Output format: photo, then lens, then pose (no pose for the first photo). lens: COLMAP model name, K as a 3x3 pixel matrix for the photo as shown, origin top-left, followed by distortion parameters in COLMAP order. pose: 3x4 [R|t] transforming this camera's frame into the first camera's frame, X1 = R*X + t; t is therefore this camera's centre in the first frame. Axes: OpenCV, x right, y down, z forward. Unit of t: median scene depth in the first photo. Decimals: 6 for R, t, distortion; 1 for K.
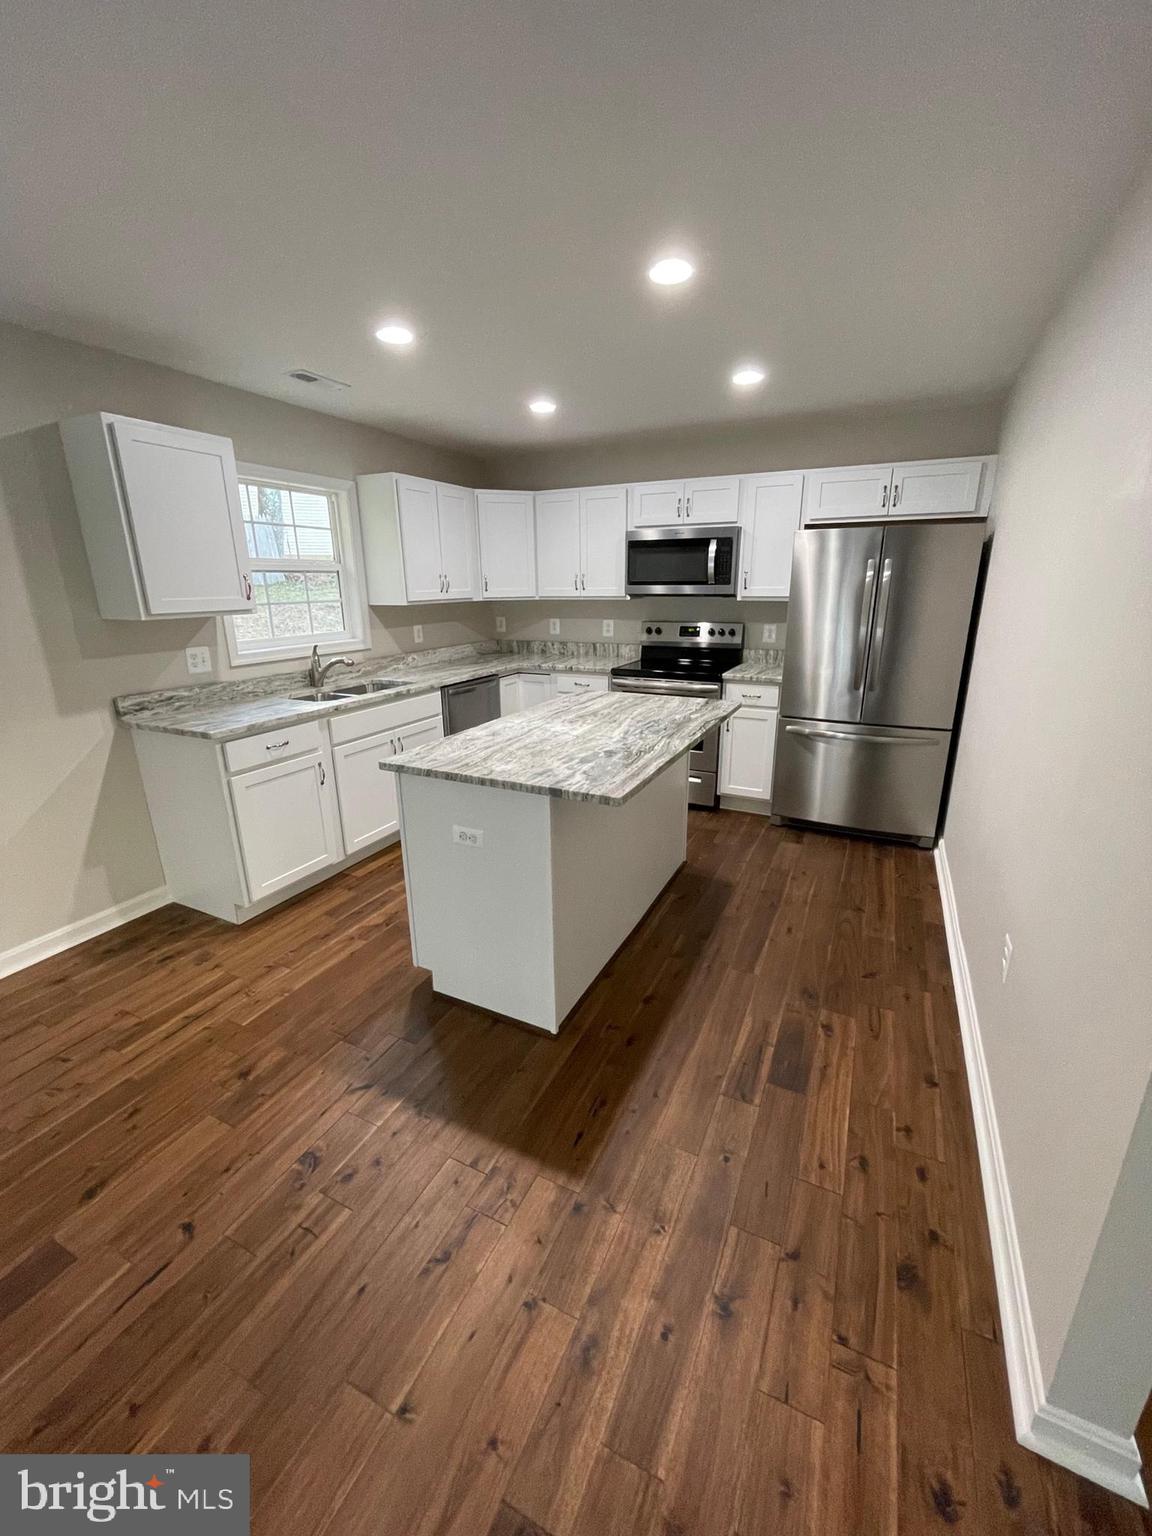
lens RADIAL K [[618.4, 0, 580.1], [0, 618.4, 761.4], [0, 0, 1]] dist [-0.000923, -0.000551]
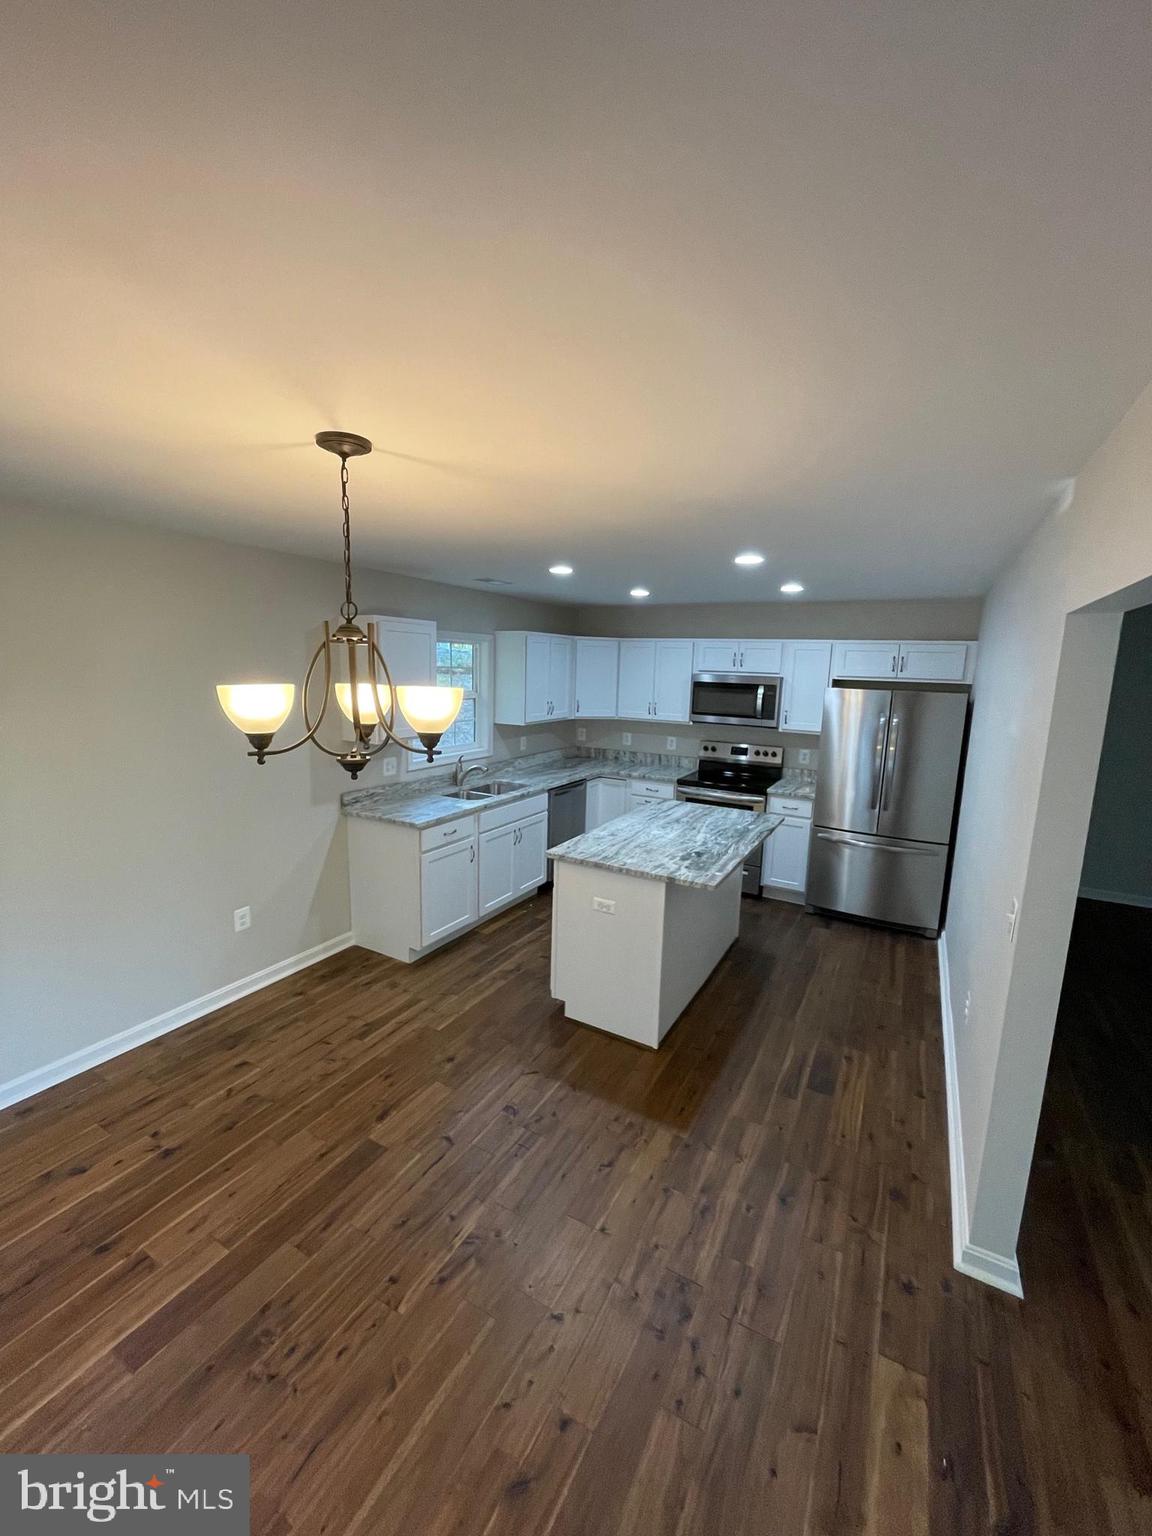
lens RADIAL K [[618.4, 0, 579.3], [0, 618.4, 761.3], [0, 0, 1]] dist [-0.000923, -0.000551]
pose [[0.997921, 0.046299, -0.044843, -0.175781], [-0.051654, 0.990590, -0.126742, -0.029585], [0.038553, 0.128795, 0.990922, -0.492292]]
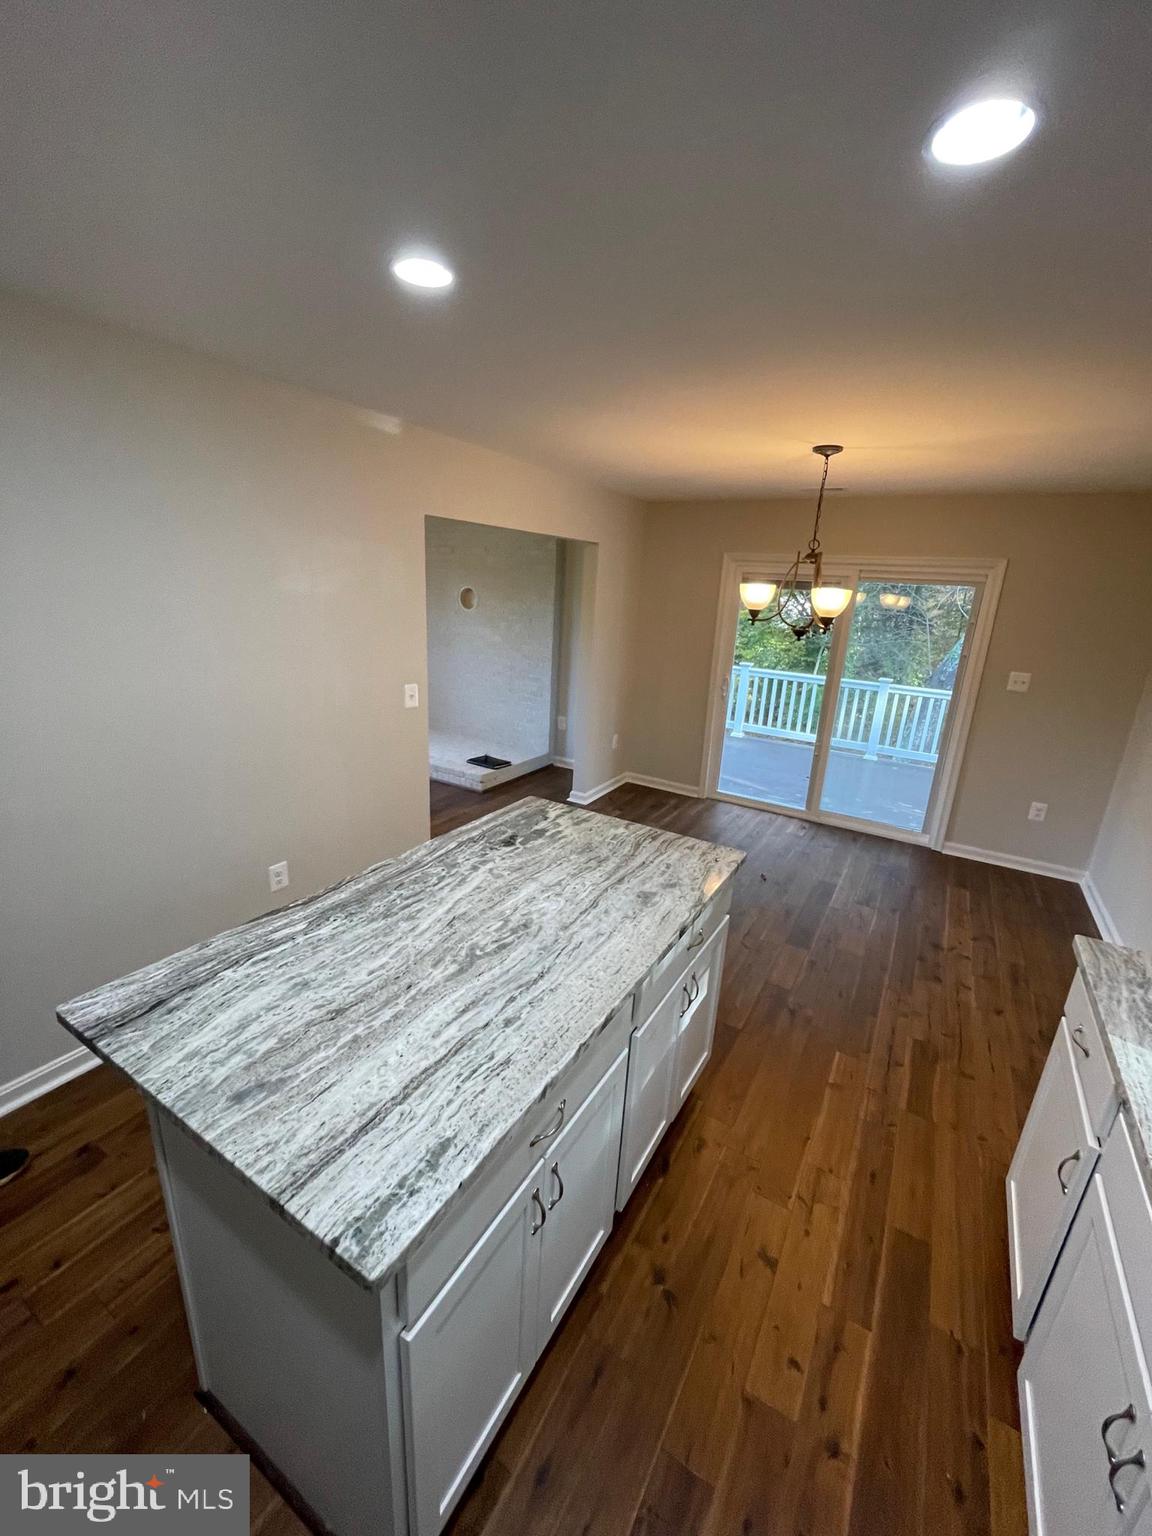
lens RADIAL K [[618.4, 0, 582.7], [0, 618.4, 763.3], [0, 0, 1]] dist [-0.000923, -0.000551]
pose [[-0.995691, -0.064640, 0.066498, -0.115159], [-0.019231, 0.845380, 0.533818, -0.604285], [-0.090723, 0.530239, -0.842980, 1.674011]]
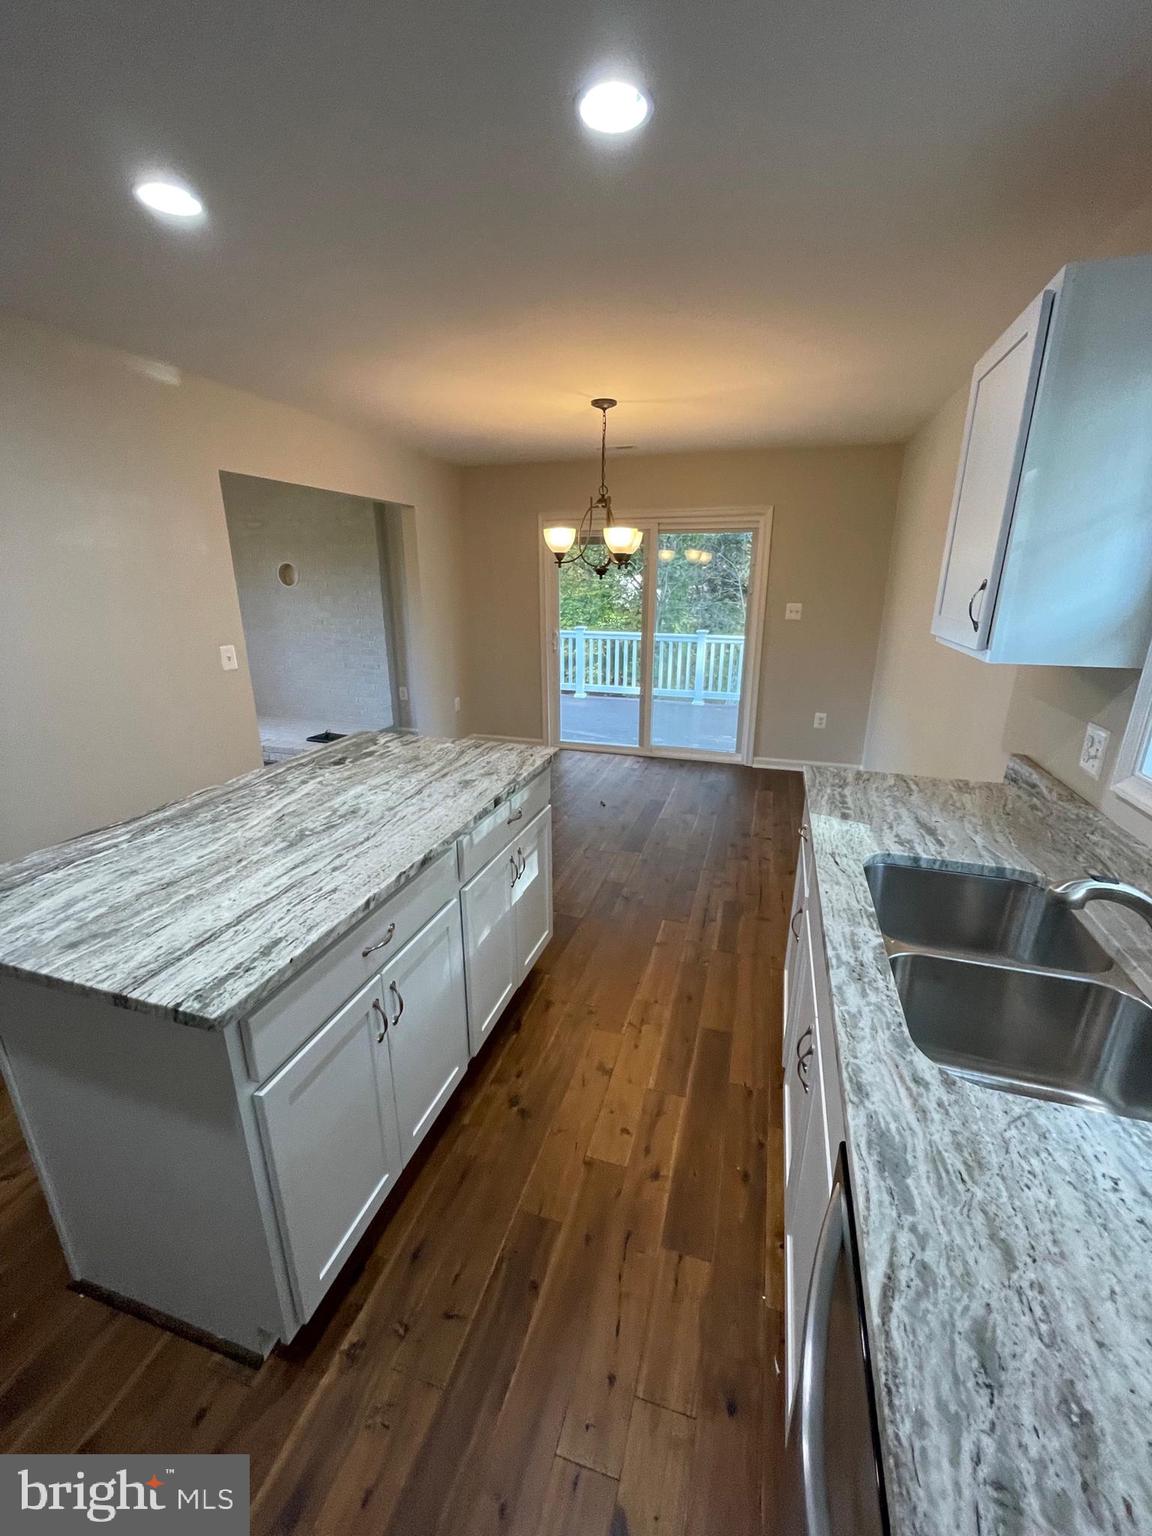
lens RADIAL K [[618.4, 0, 581.9], [0, 618.4, 763.7], [0, 0, 1]] dist [-0.000923, -0.000551]
pose [[-0.987518, 0.052799, -0.148393, -0.186822], [-0.036851, 0.838542, 0.543589, -0.555495], [0.153135, 0.542273, -0.826130, 1.837187]]
